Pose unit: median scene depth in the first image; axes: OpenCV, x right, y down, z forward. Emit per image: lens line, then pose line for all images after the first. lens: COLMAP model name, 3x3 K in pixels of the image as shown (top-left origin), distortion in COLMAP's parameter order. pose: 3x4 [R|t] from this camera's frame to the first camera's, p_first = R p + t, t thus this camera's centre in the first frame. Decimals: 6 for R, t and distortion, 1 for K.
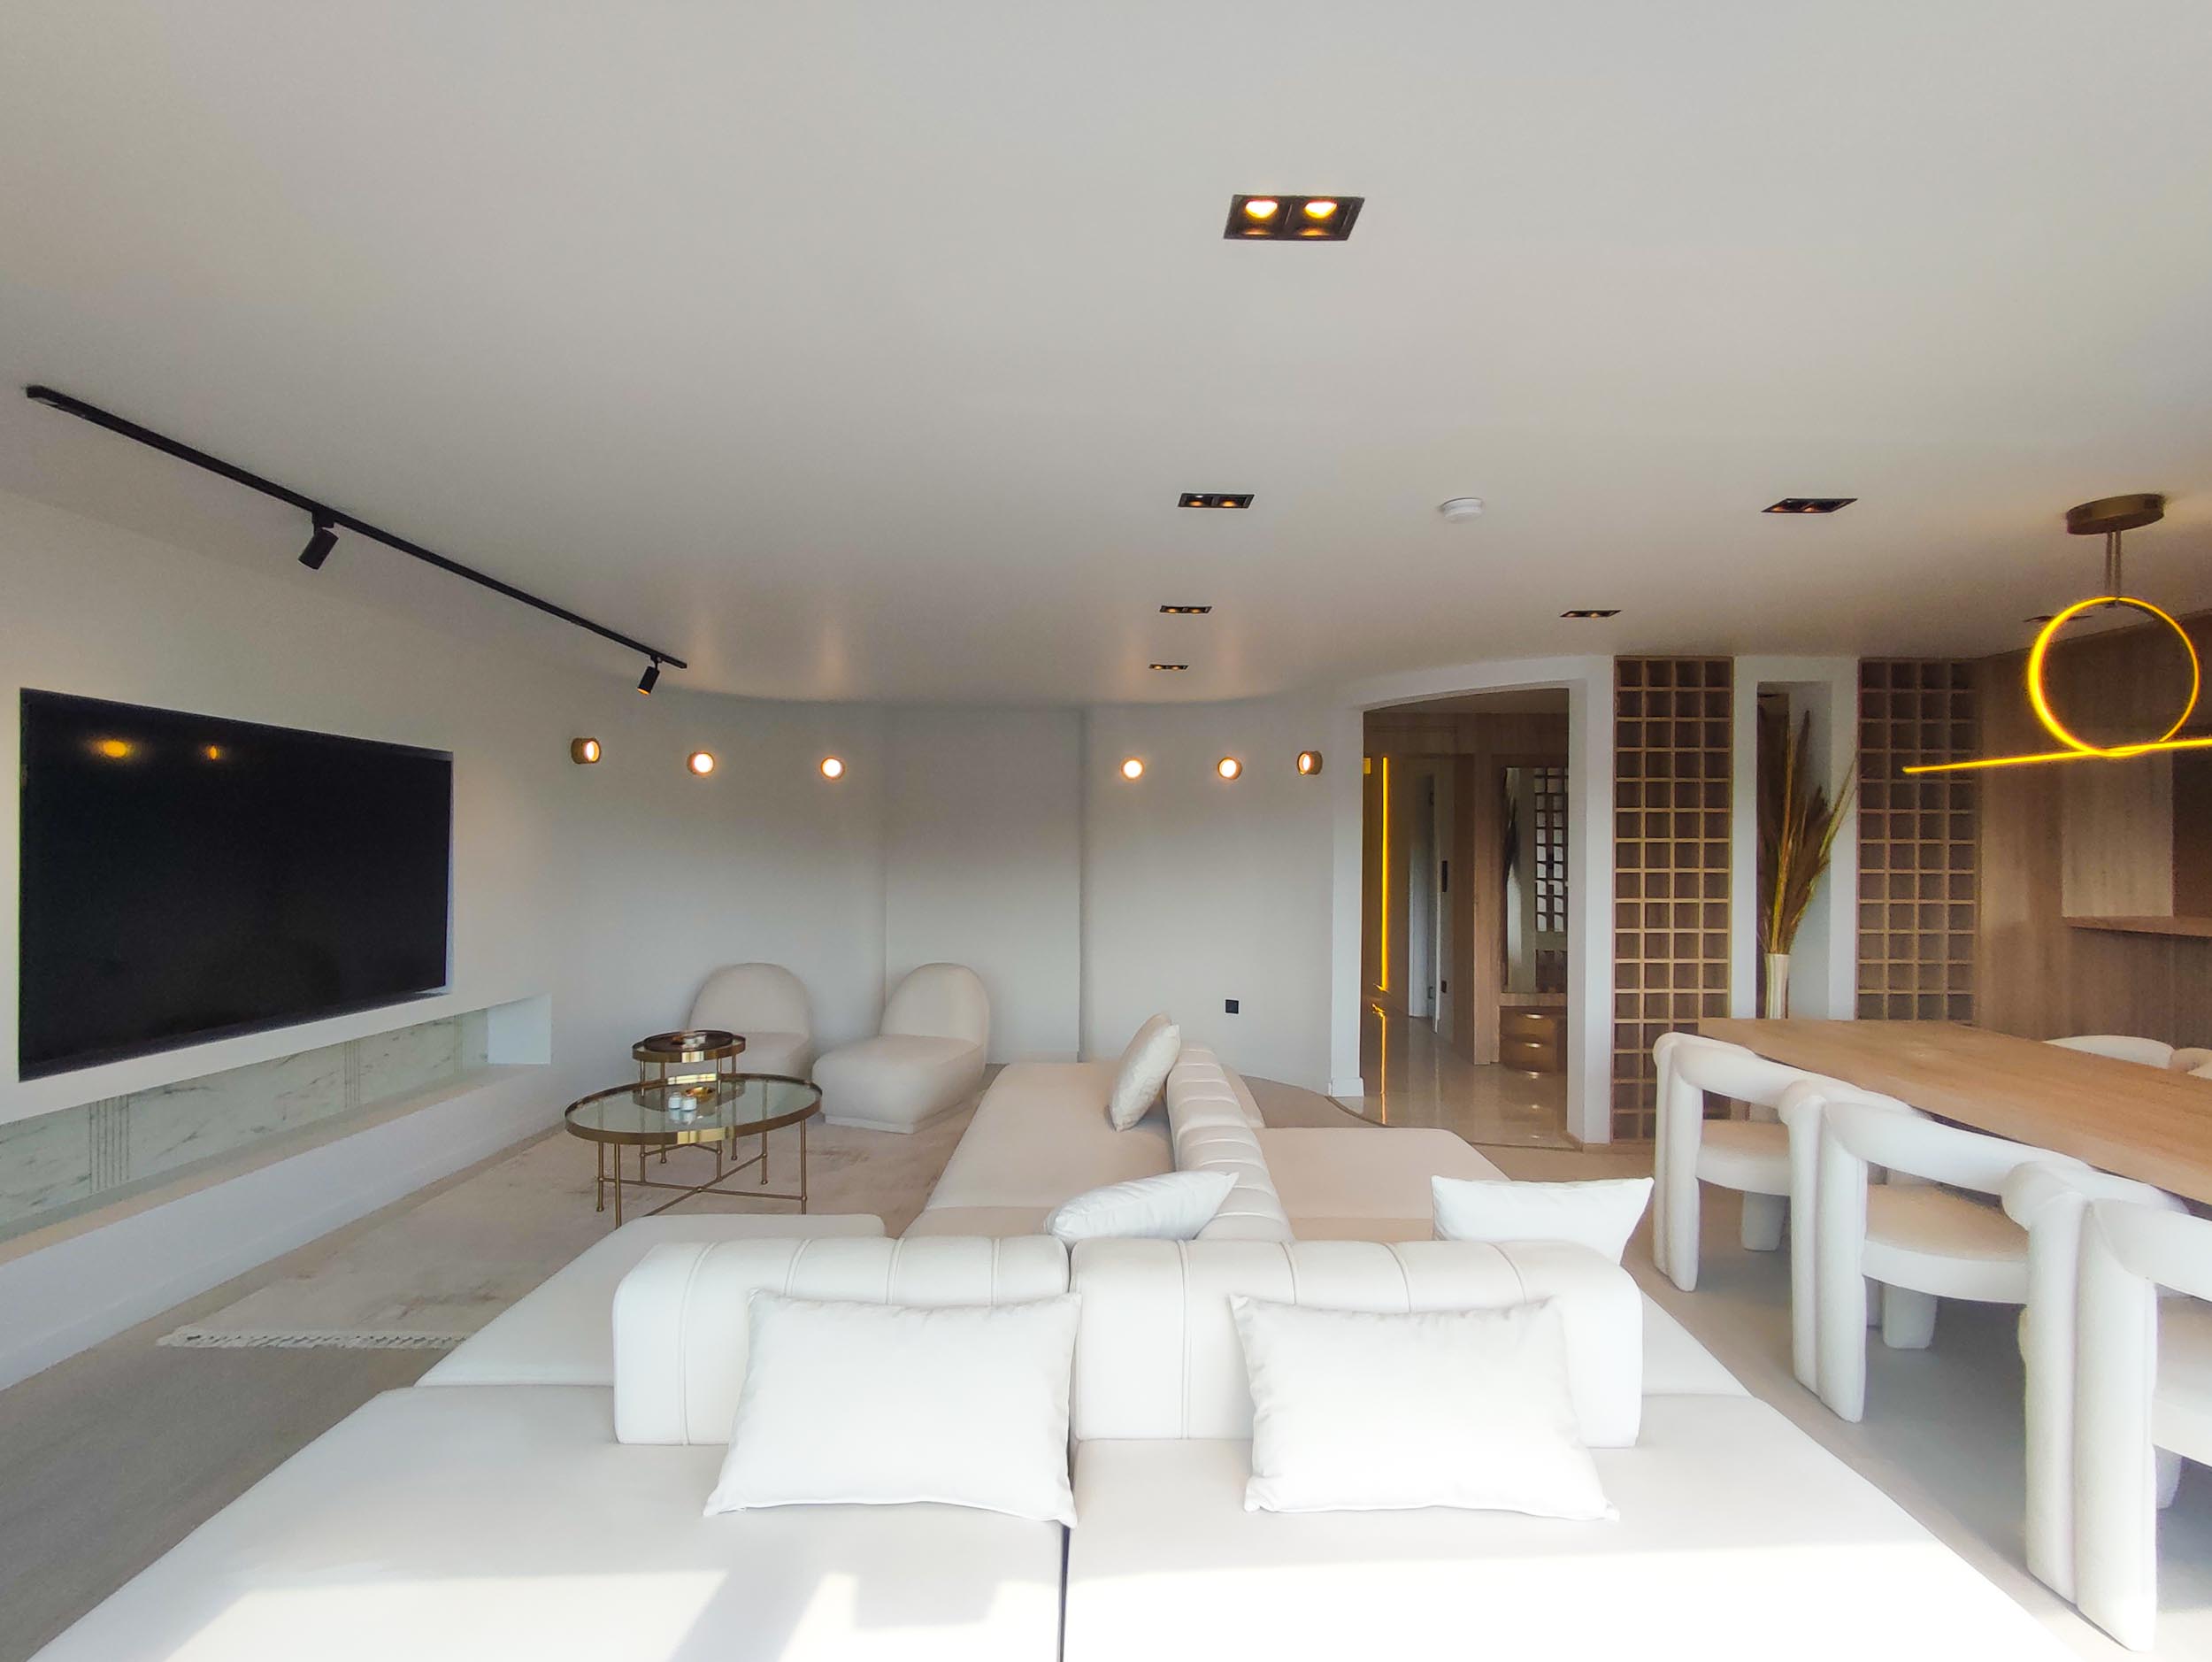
lens RADIAL K [[1023.0, 0, 1128.0], [0, 1023.0, 854.9], [0, 0, 1]] dist [-0.009885, 0.003199]
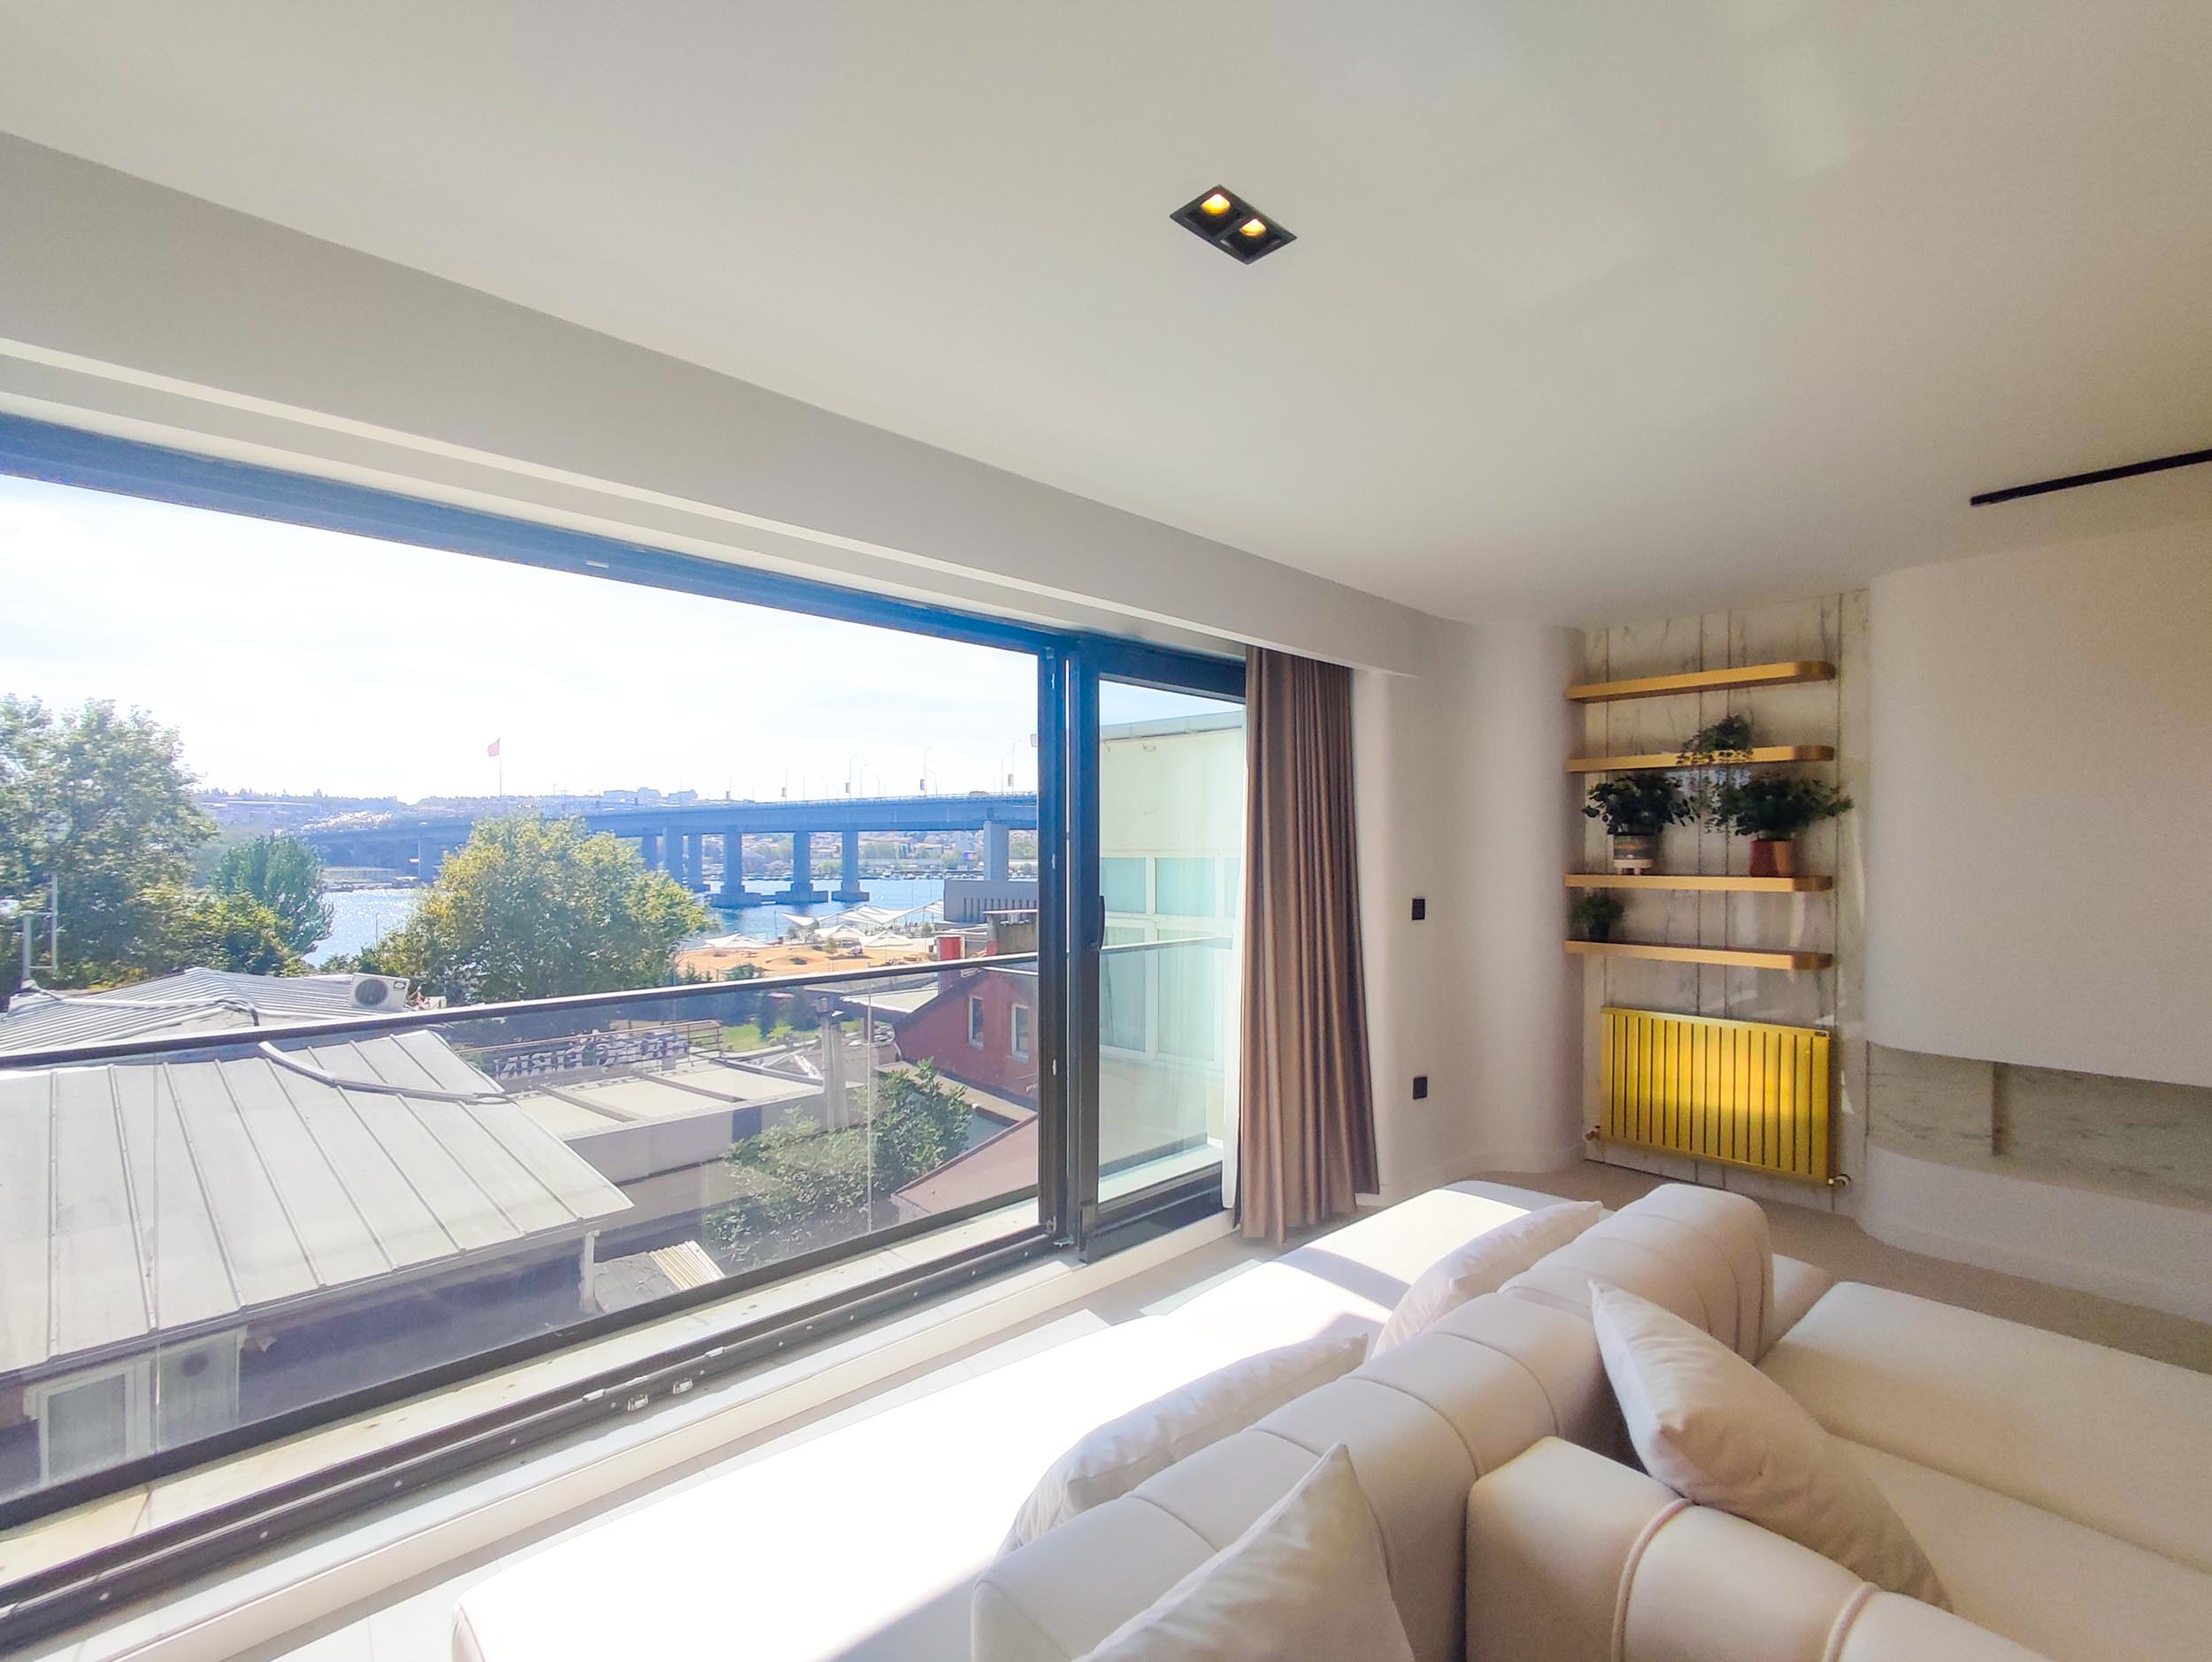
lens RADIAL K [[1023.0, 0, 1109.0], [0, 1023.0, 851.7], [0, 0, 1]] dist [-0.009885, 0.003199]
pose [[-0.762464, -0.006252, -0.647000, 0.302162], [-0.009771, 0.999951, 0.001852, 0.009866], [0.646957, 0.007734, -0.762487, 0.569893]]
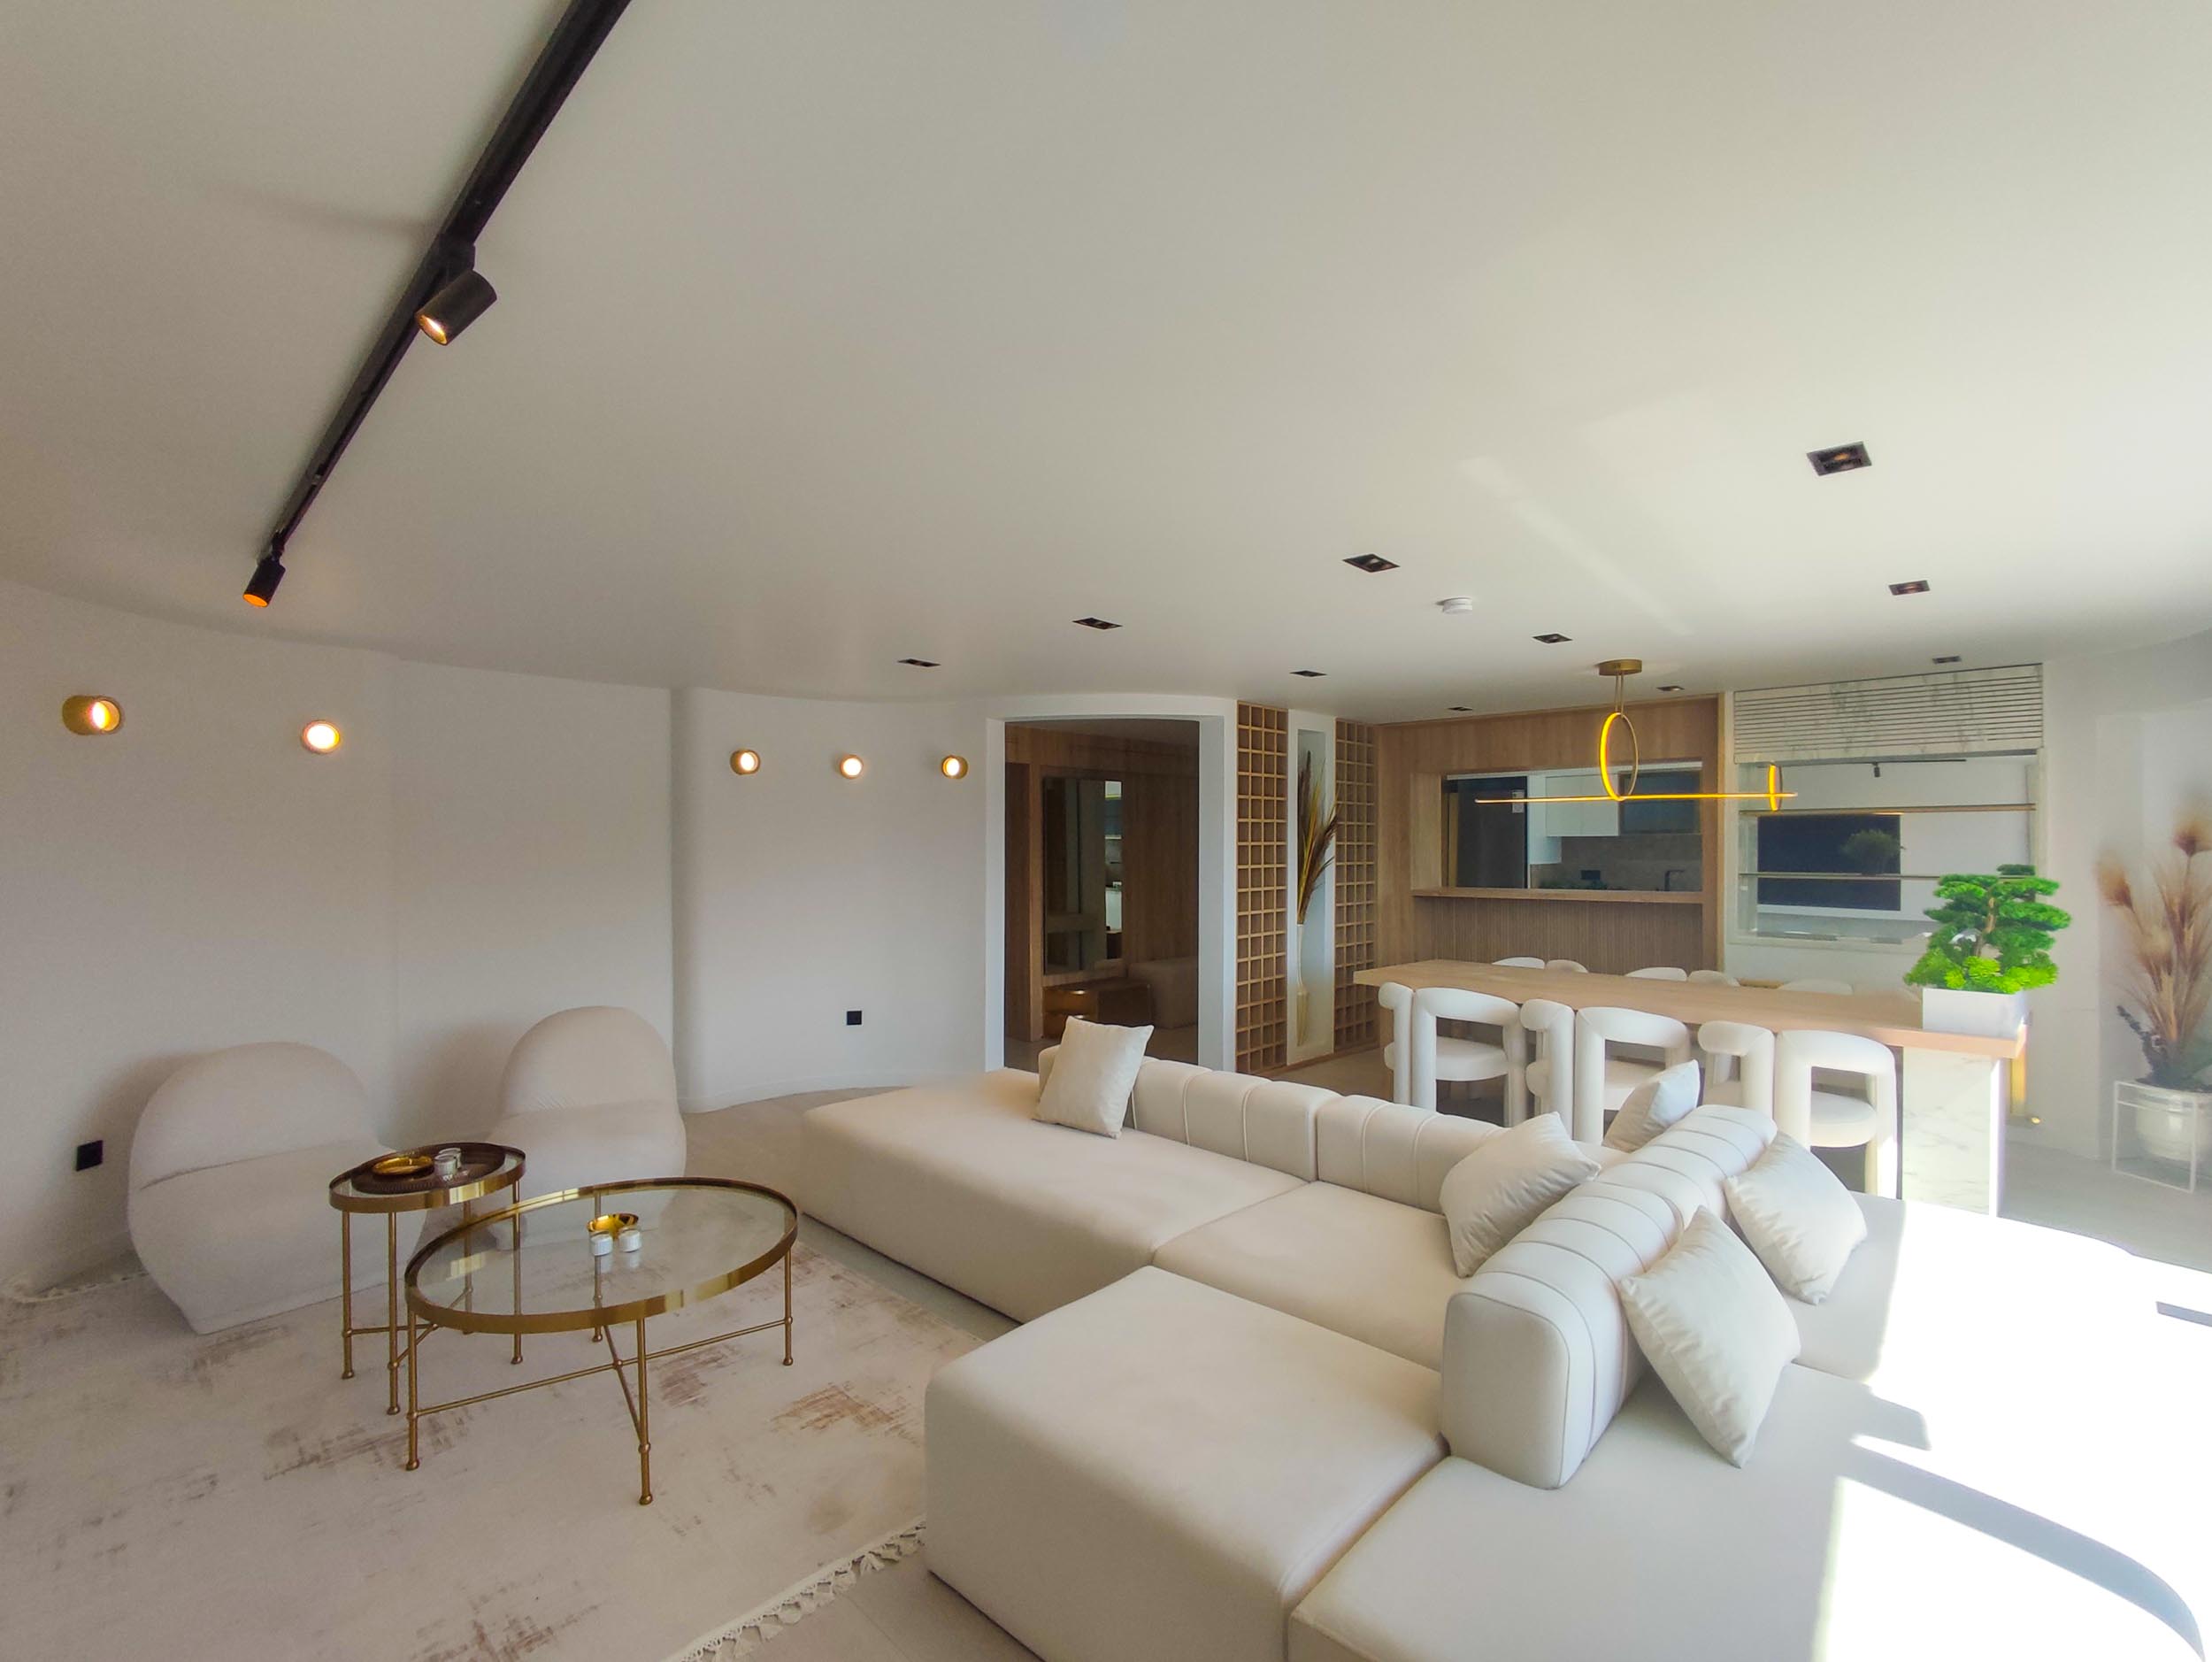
lens RADIAL K [[1023.0, 0, 1104.2], [0, 1023.0, 851.3], [0, 0, 1]] dist [-0.009885, 0.003199]
pose [[0.721055, -0.018796, 0.692623, -0.606995], [0.016154, 0.999816, 0.010314, -0.024433], [-0.692689, 0.003752, 0.721226, 0.211097]]
